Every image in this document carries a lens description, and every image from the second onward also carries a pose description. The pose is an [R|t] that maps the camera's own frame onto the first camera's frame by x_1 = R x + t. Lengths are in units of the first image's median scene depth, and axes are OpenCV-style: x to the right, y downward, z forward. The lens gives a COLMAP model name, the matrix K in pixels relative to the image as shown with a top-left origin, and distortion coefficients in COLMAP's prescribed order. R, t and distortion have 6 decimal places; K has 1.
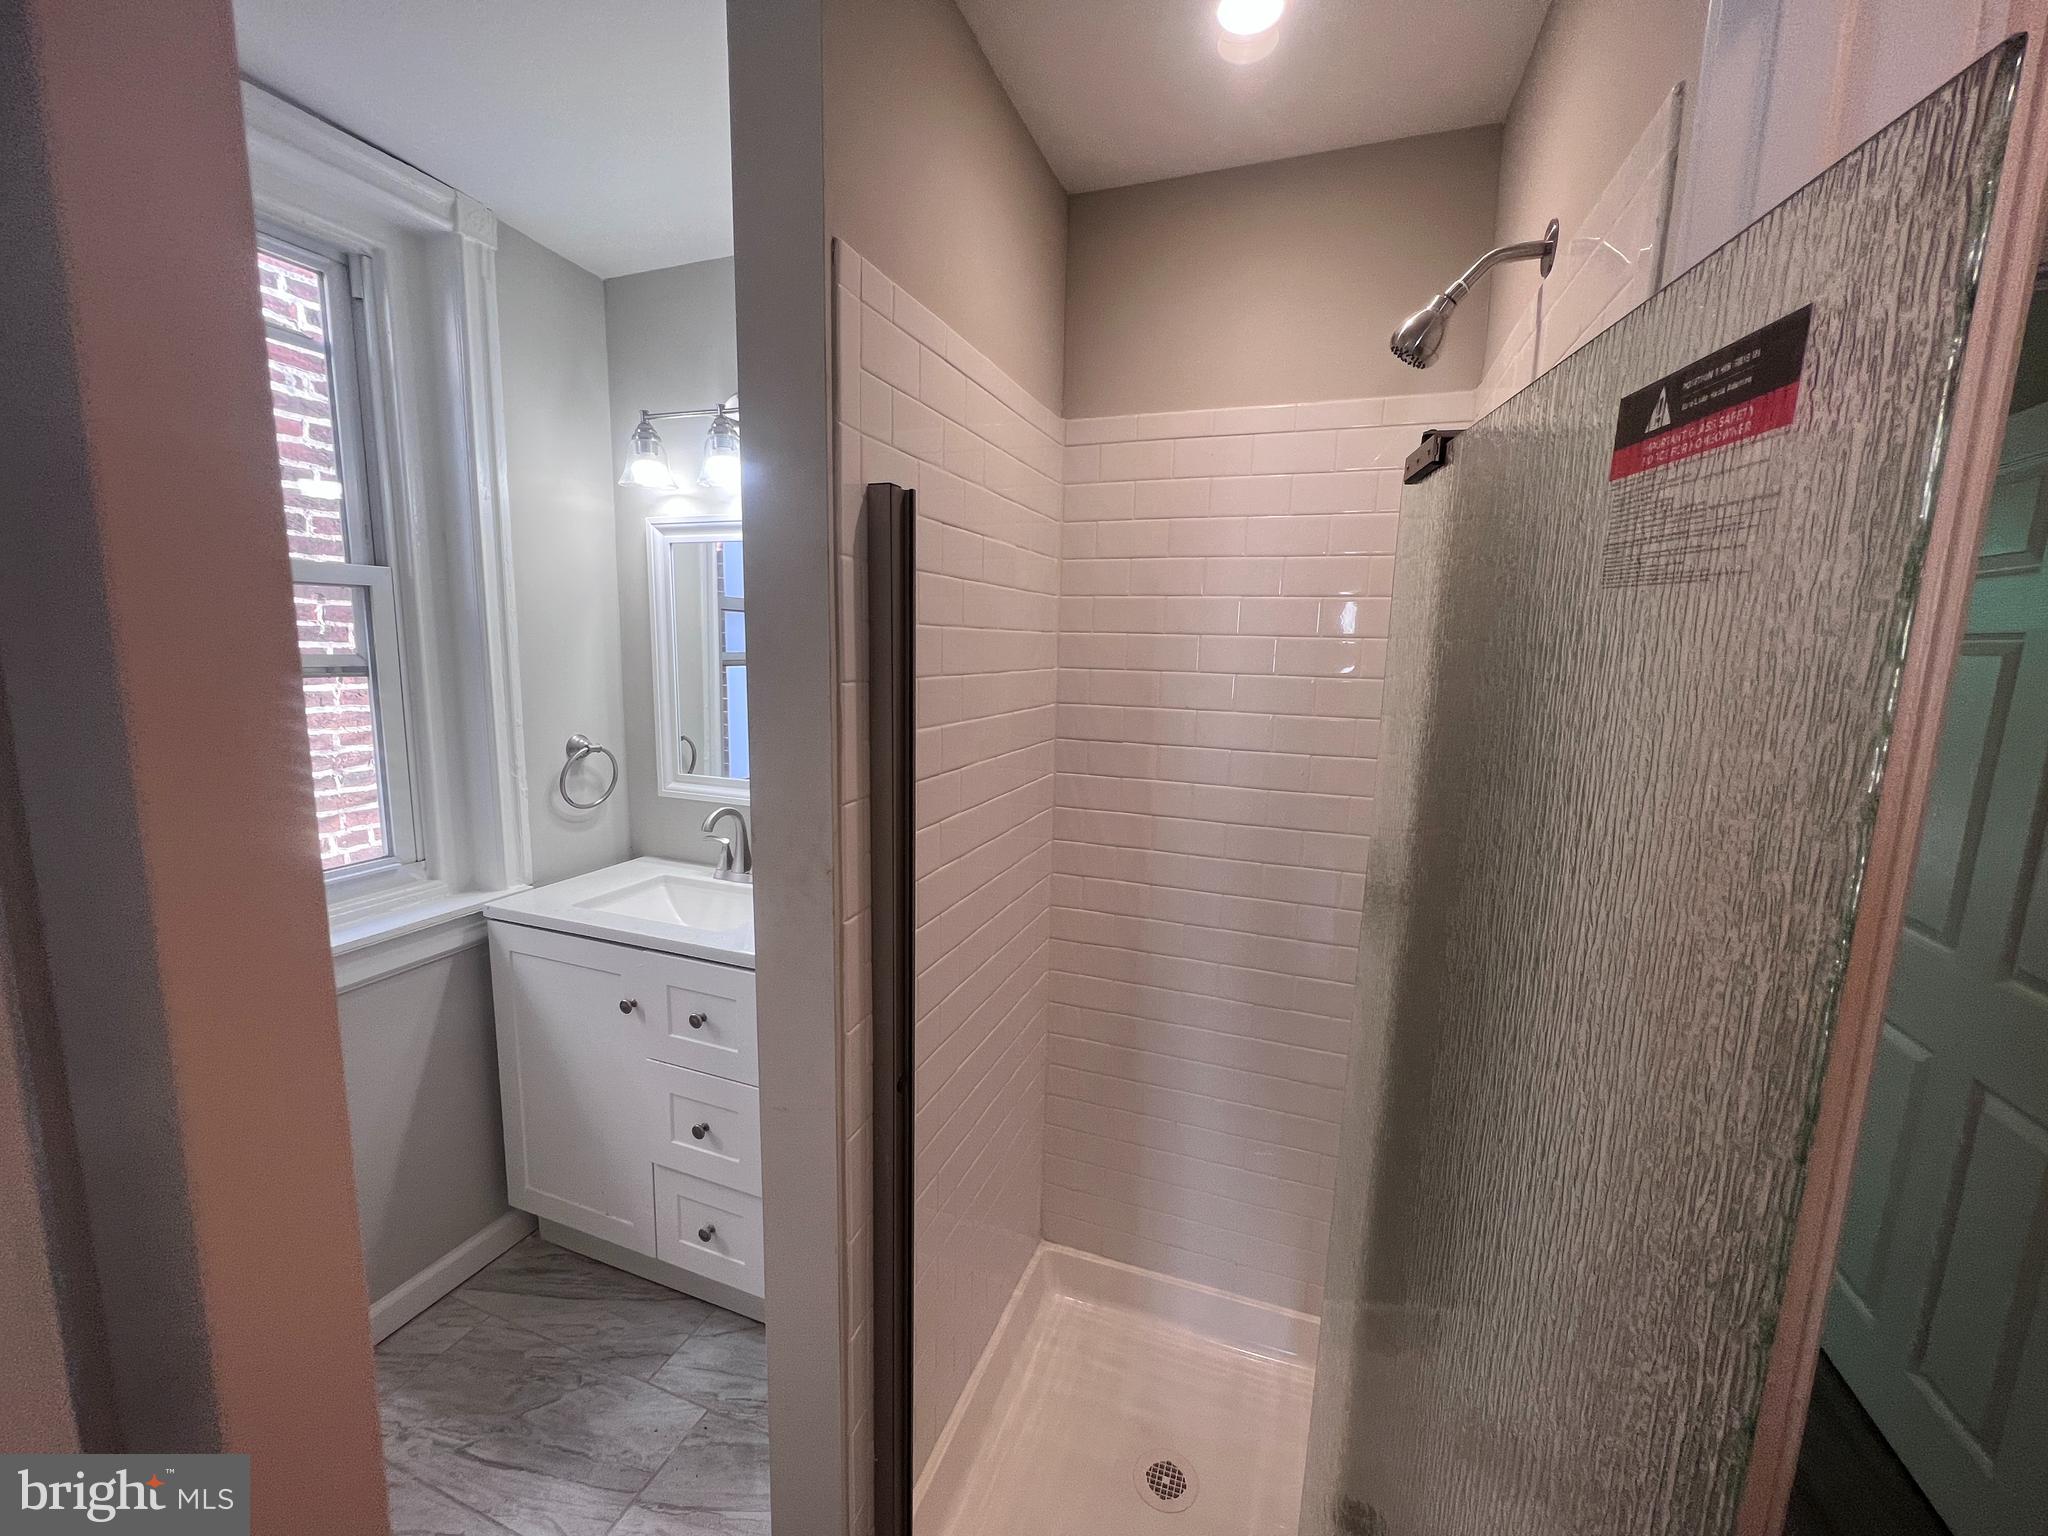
lens RADIAL K [[823.5, 0, 1023.5], [0, 823.5, 767.6], [0, 0, 1]] dist [-0.001405, -0.000253]
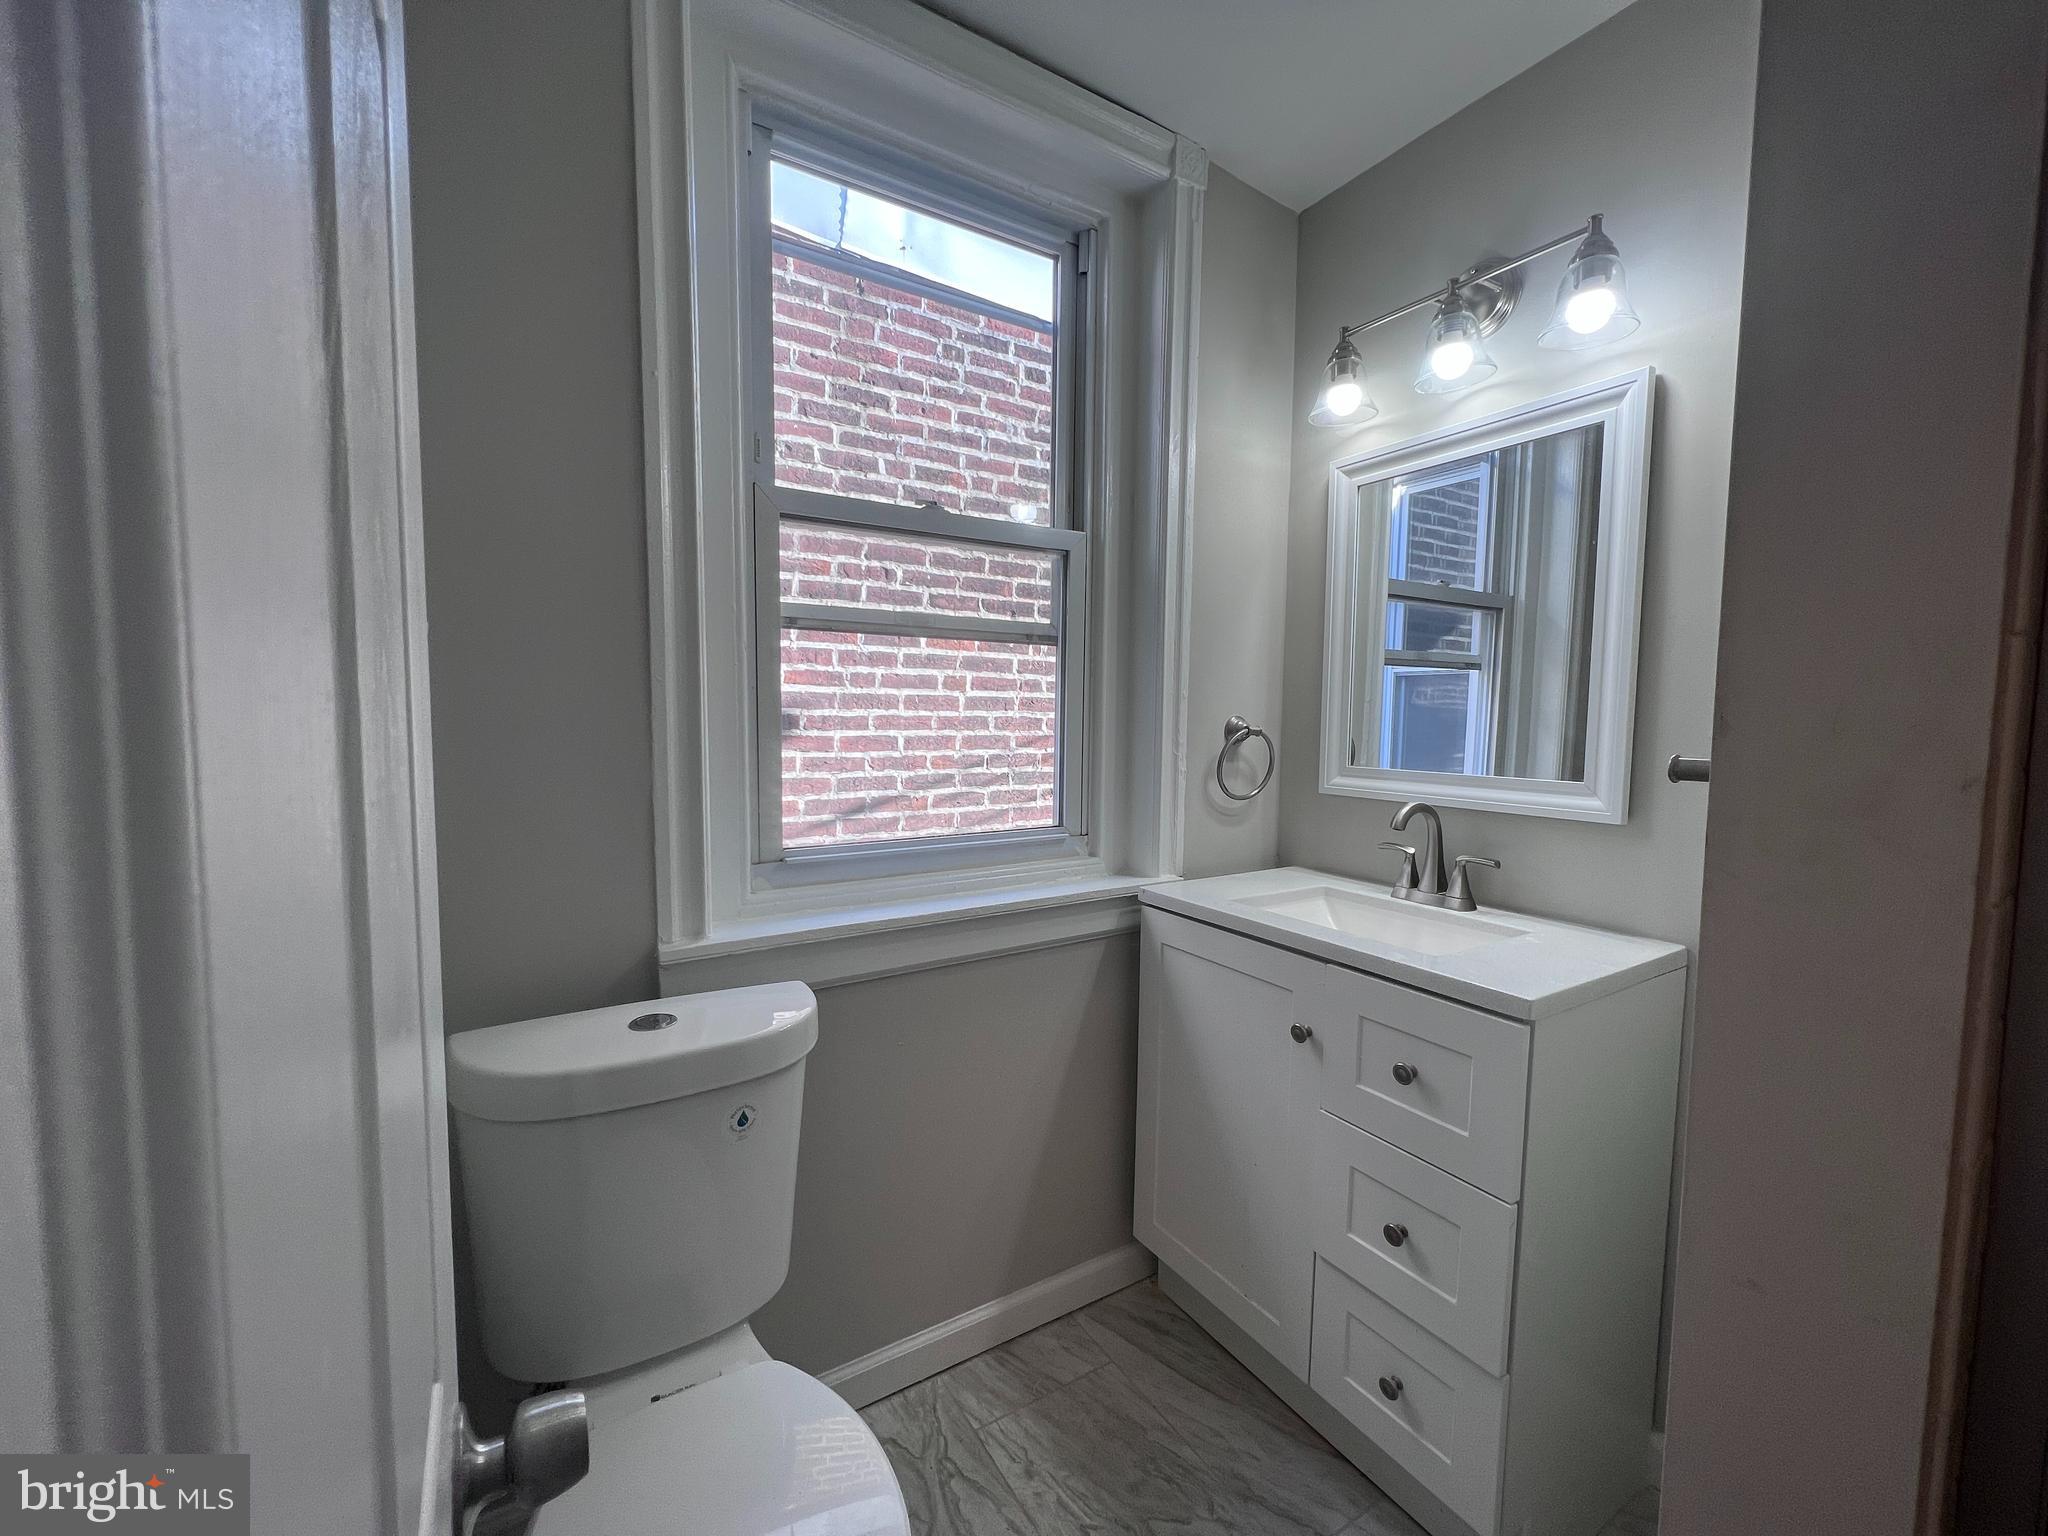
lens RADIAL K [[824.1, 0, 1025.6], [0, 824.1, 769.1], [0, 0, 1]] dist [-0.003633, 0.001536]
pose [[0.793780, 0.027530, -0.607582, -0.195586], [-0.084198, 0.994330, -0.064947, 0.100683], [0.602349, 0.102711, 0.791597, 0.180094]]
